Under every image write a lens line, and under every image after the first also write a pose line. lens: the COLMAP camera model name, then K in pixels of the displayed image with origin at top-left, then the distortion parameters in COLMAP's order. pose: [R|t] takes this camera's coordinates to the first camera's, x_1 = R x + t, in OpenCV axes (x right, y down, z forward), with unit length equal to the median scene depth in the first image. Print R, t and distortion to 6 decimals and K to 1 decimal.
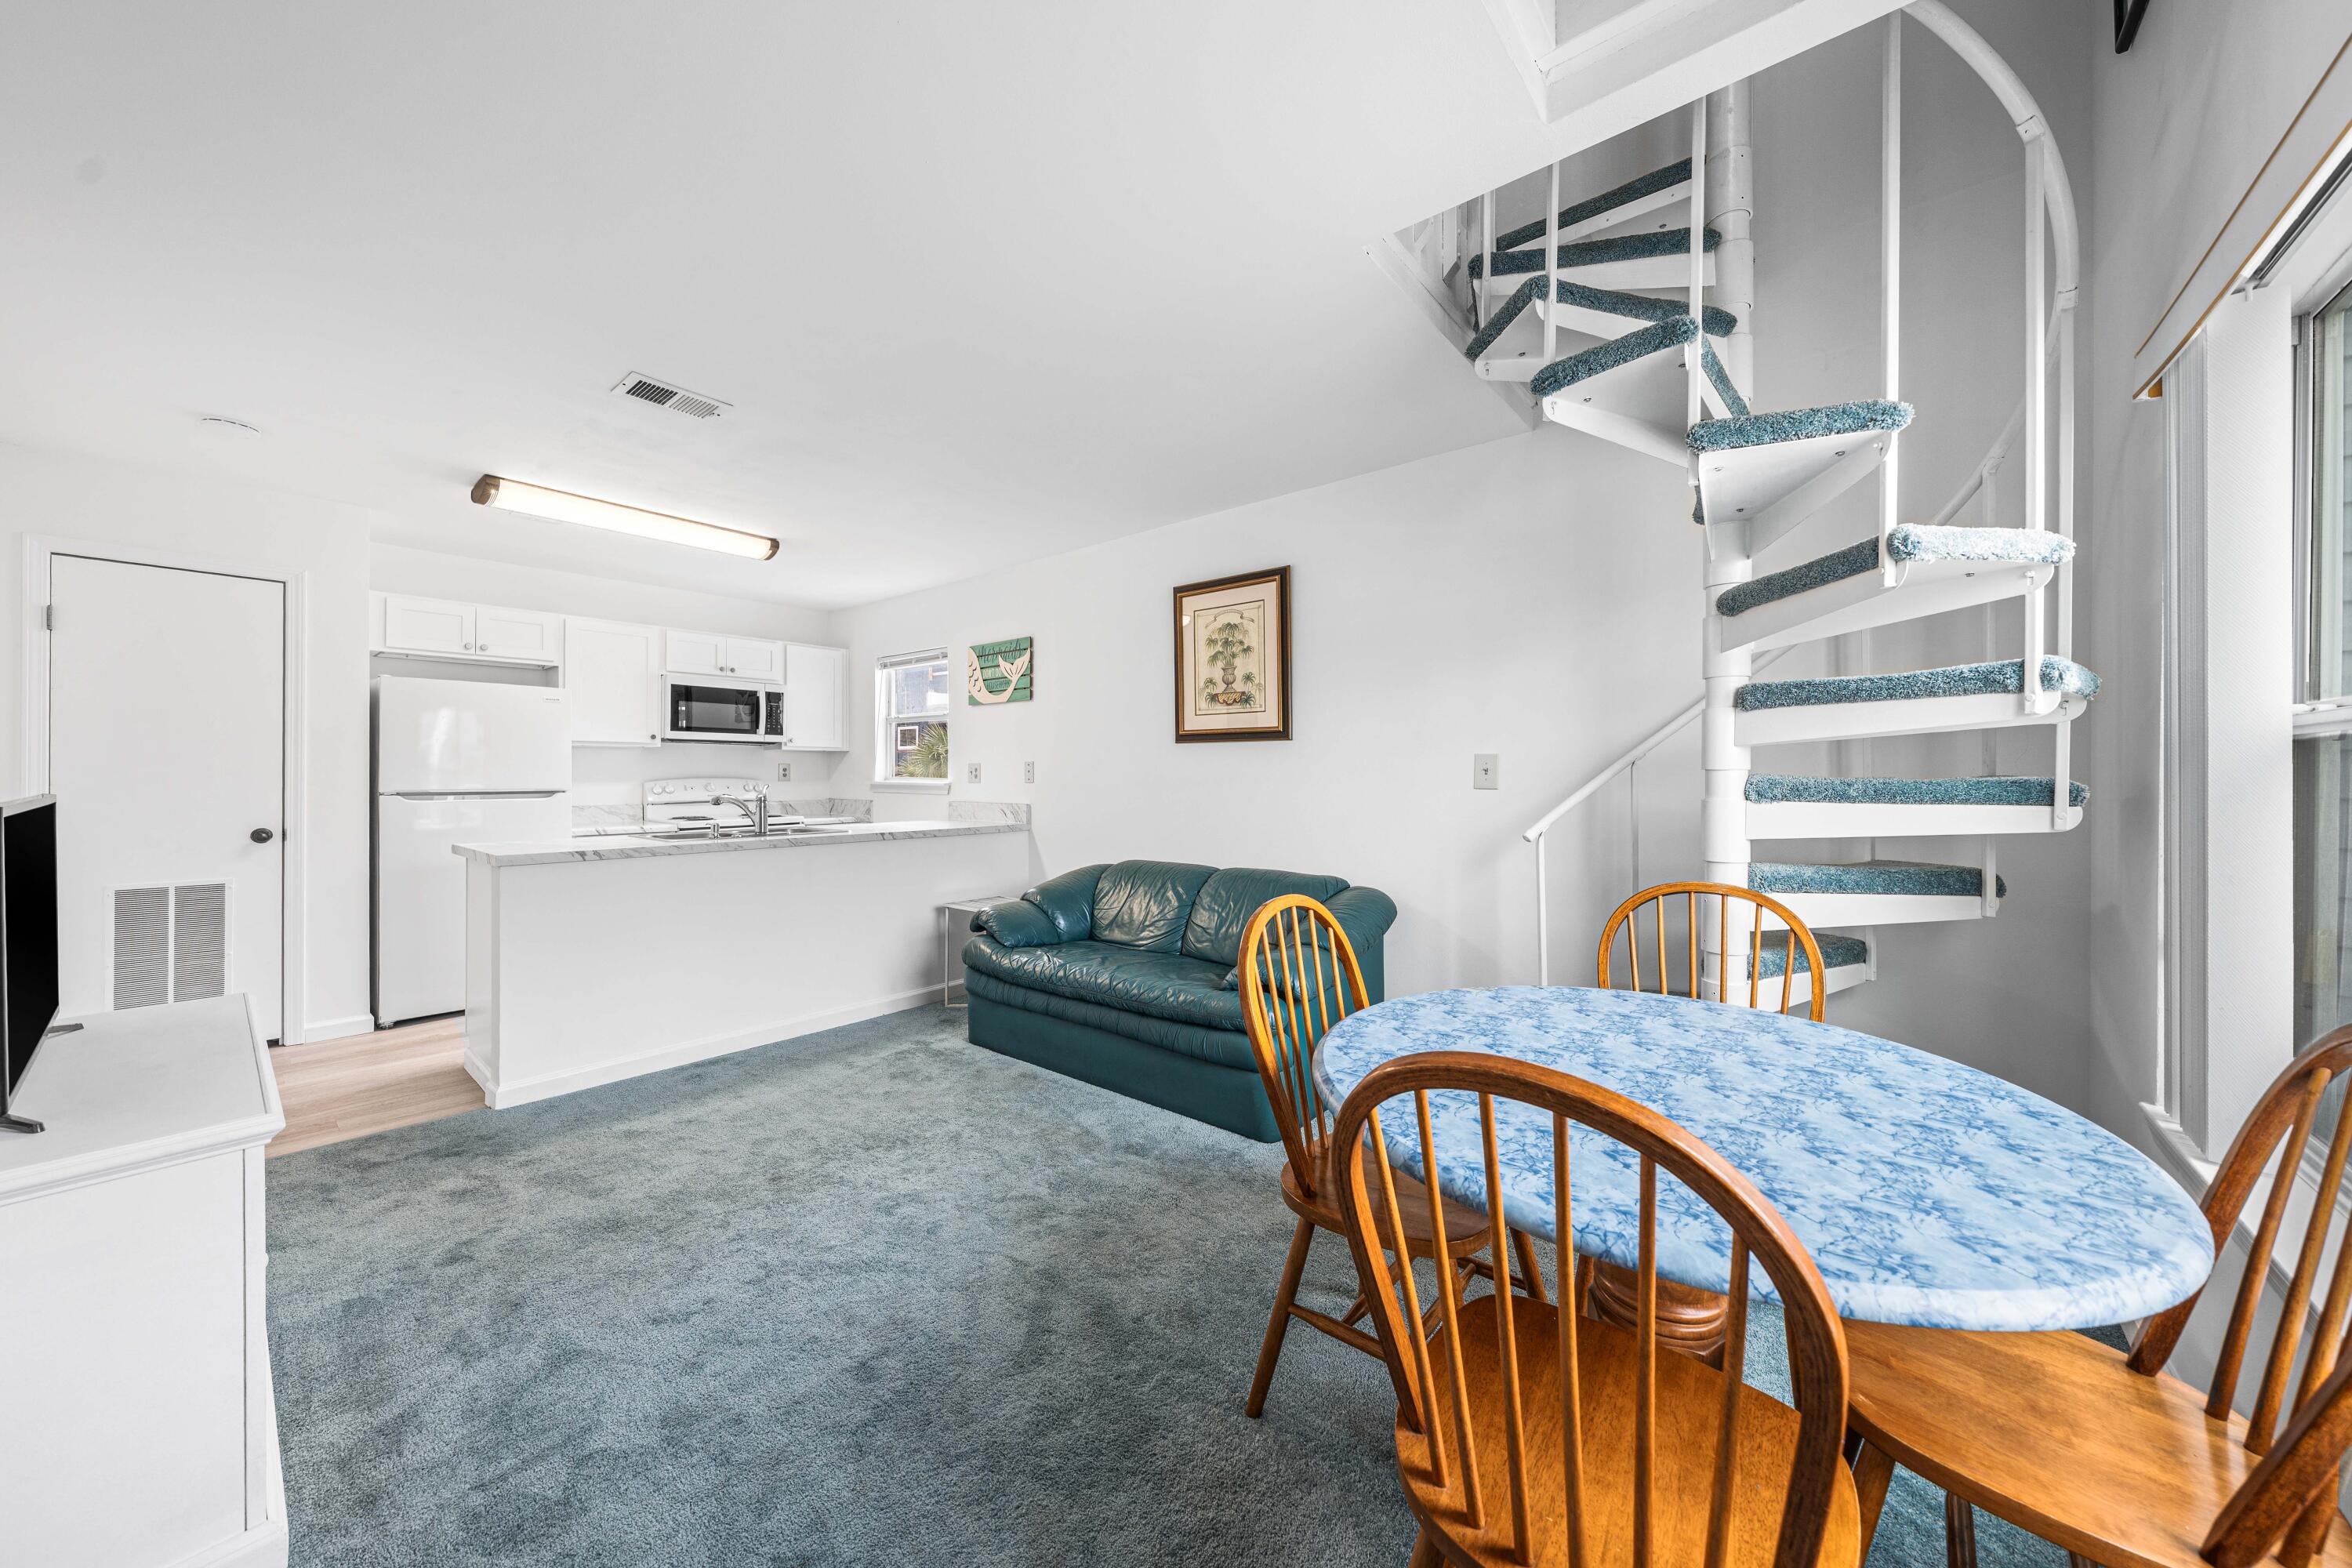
lens RADIAL K [[826.2, 0, 1163.0], [0, 826.2, 774.8], [0, 0, 1]] dist [-0.000364, -0.000032]
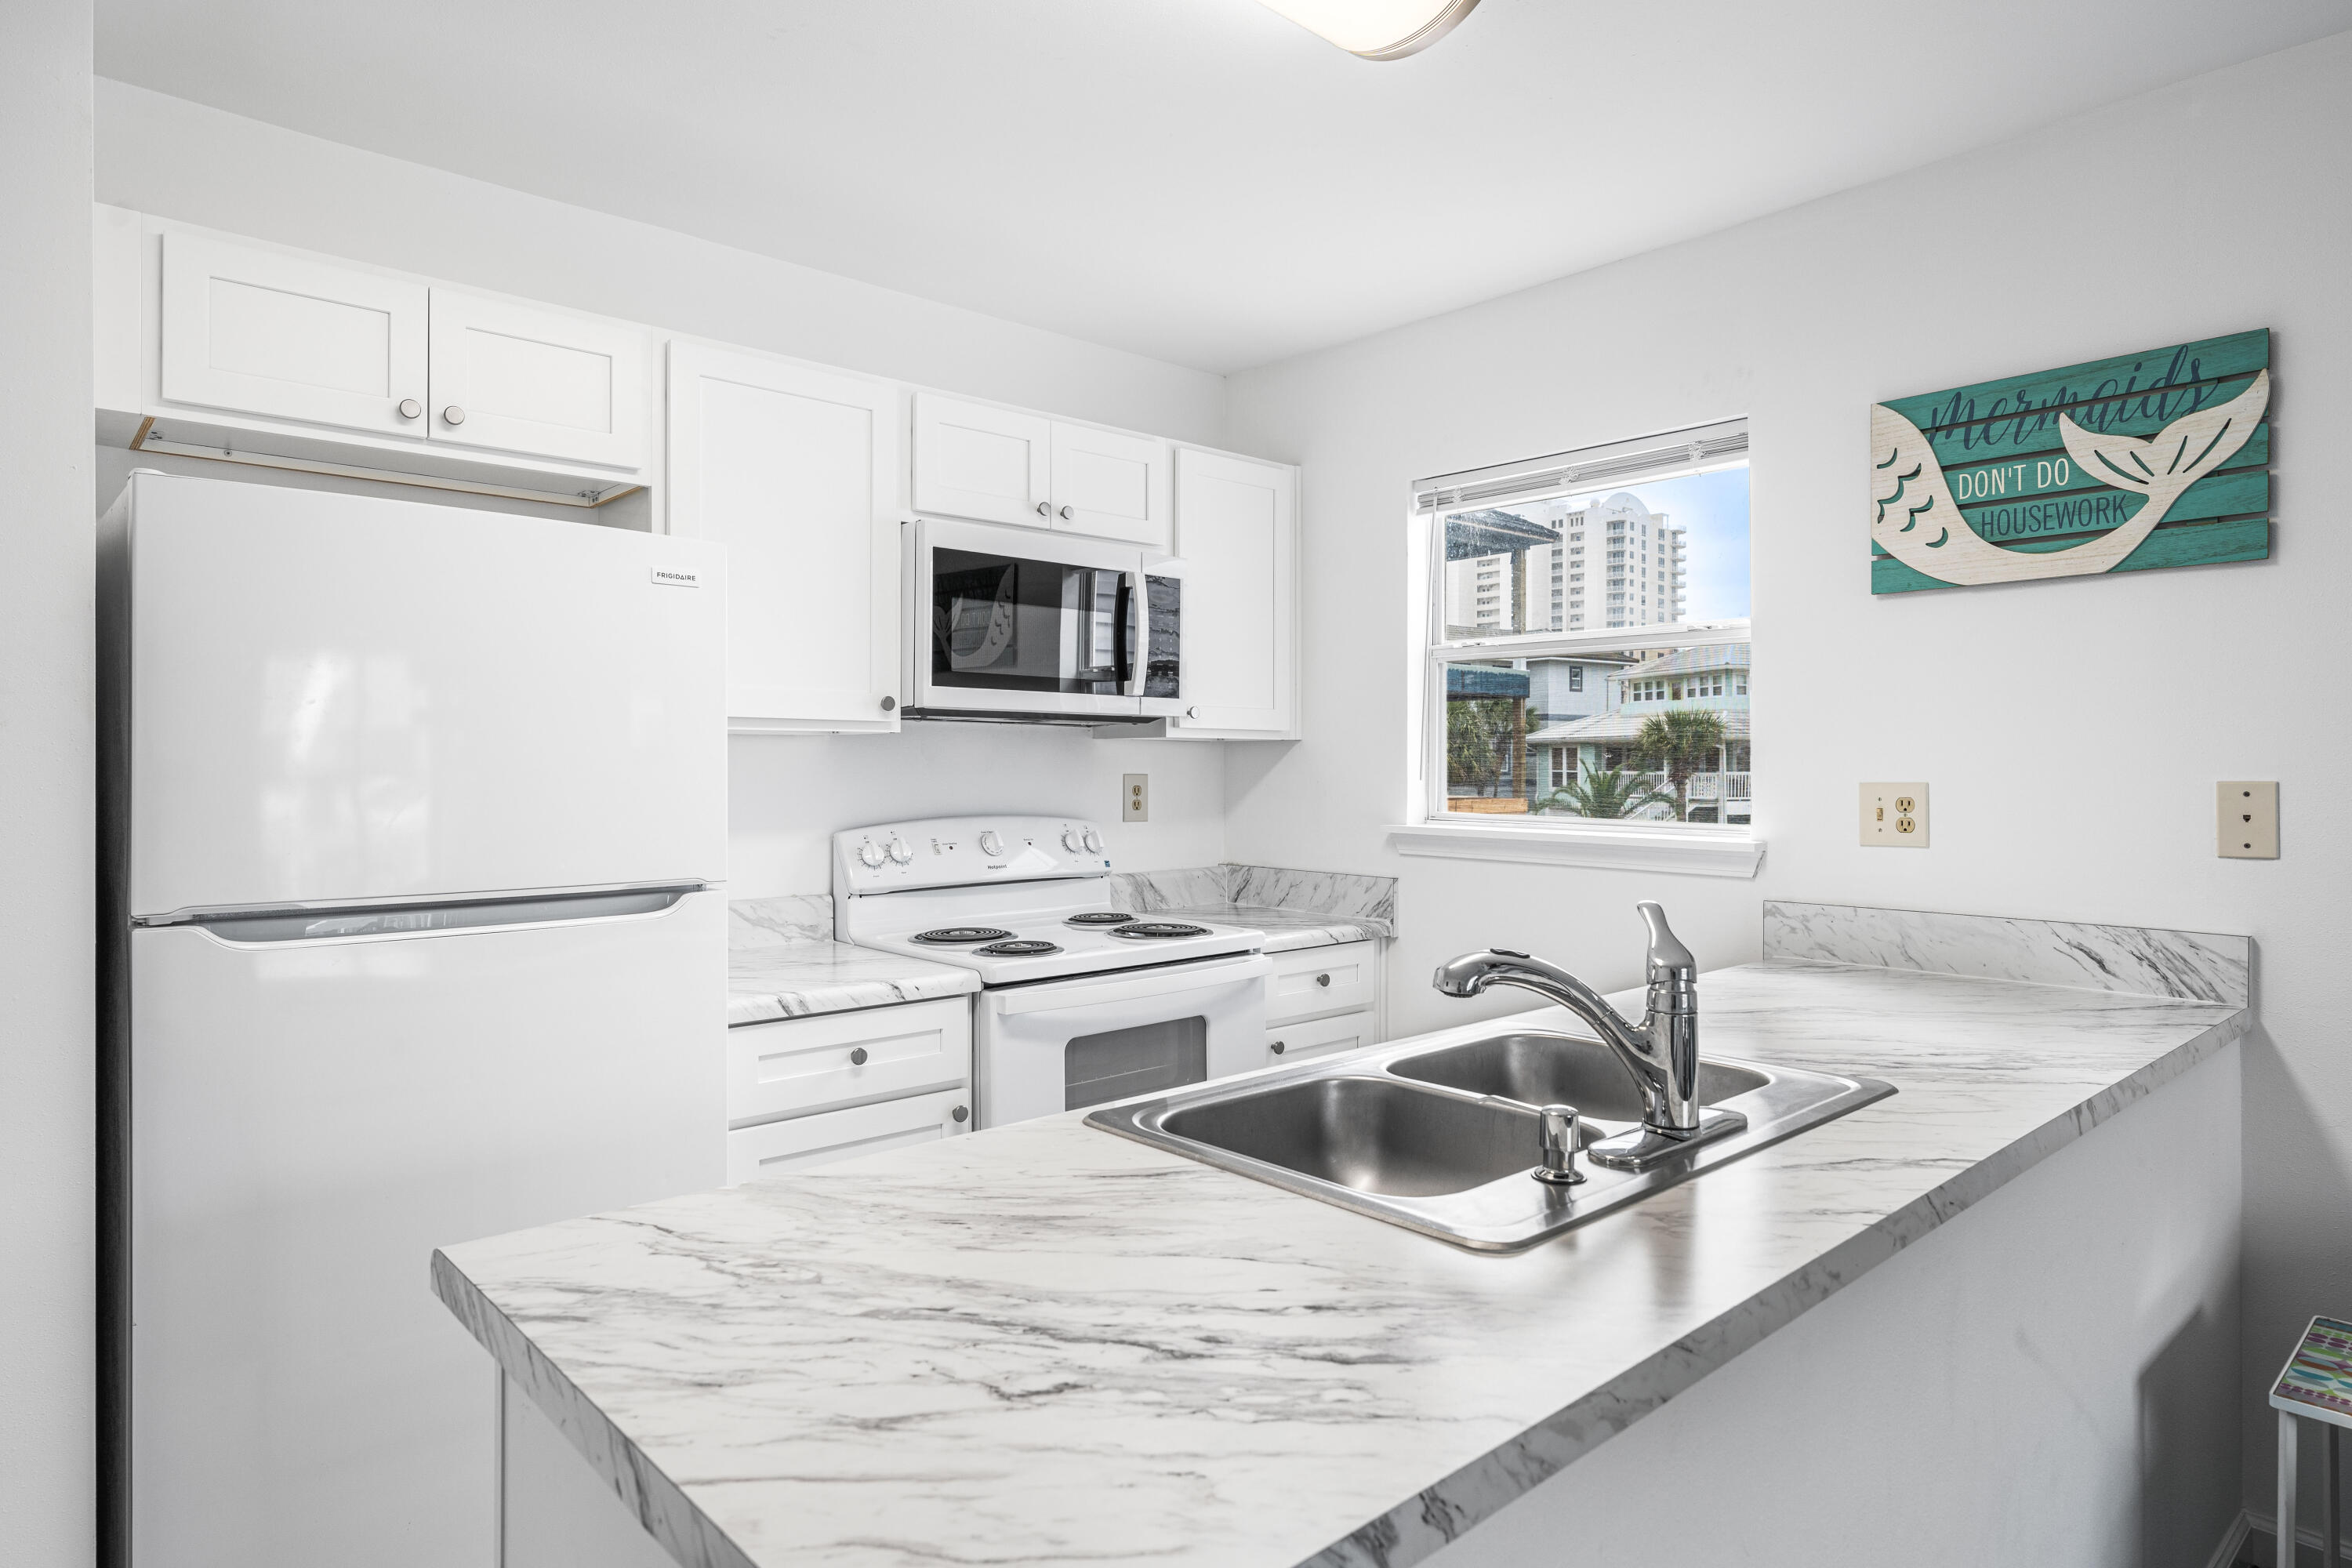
lens RADIAL K [[1351.6, 0, 1175.4], [0, 1351.6, 769.4], [0, 0, 1]] dist [0.013658, -0.000627]
pose [[0.991000, 0.000133, -0.133862, -0.435485], [0.000101, 0.999998, 0.001746, -0.020358], [0.133862, -0.001744, 0.990998, 0.476400]]
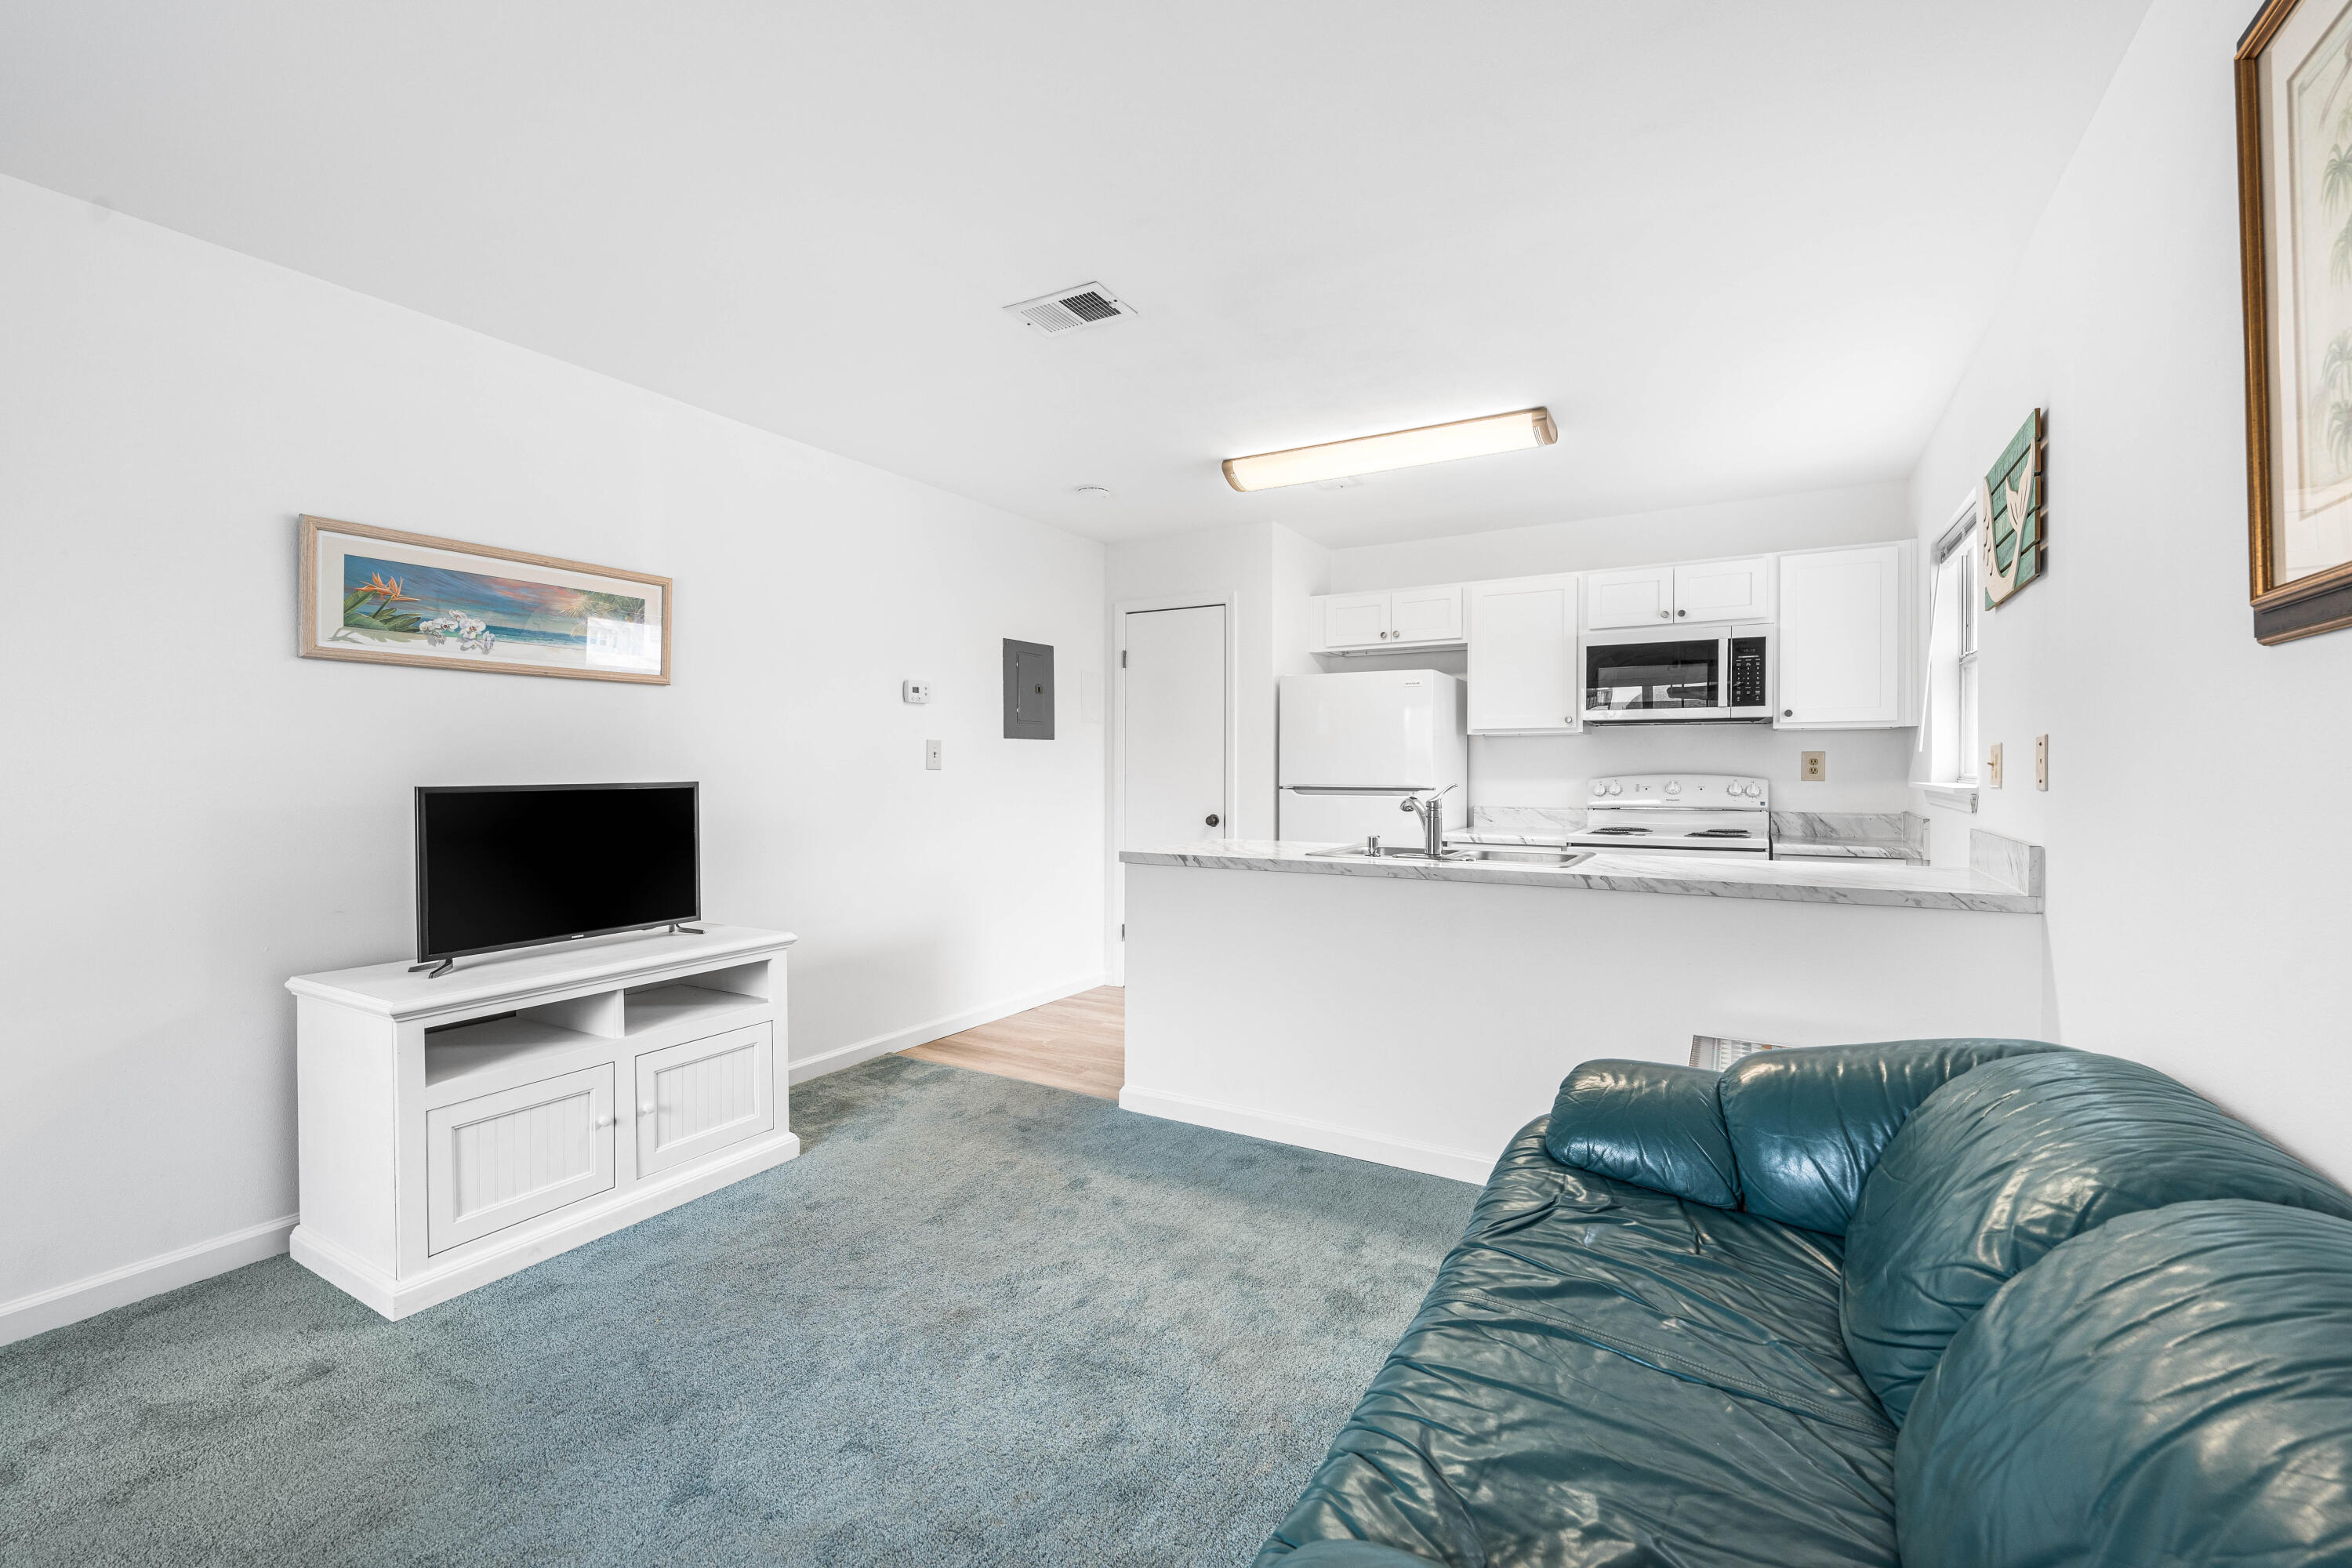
lens RADIAL K [[978.3, 0, 1173.2], [0, 978.3, 769.9], [0, 0, 1]] dist [0.003759, 0.000199]
pose [[0.174848, 0.001076, -0.984595, 0.206453], [-0.001374, 0.999999, 0.000849, 0.000068], [0.984594, 0.001204, 0.174849, 0.498070]]
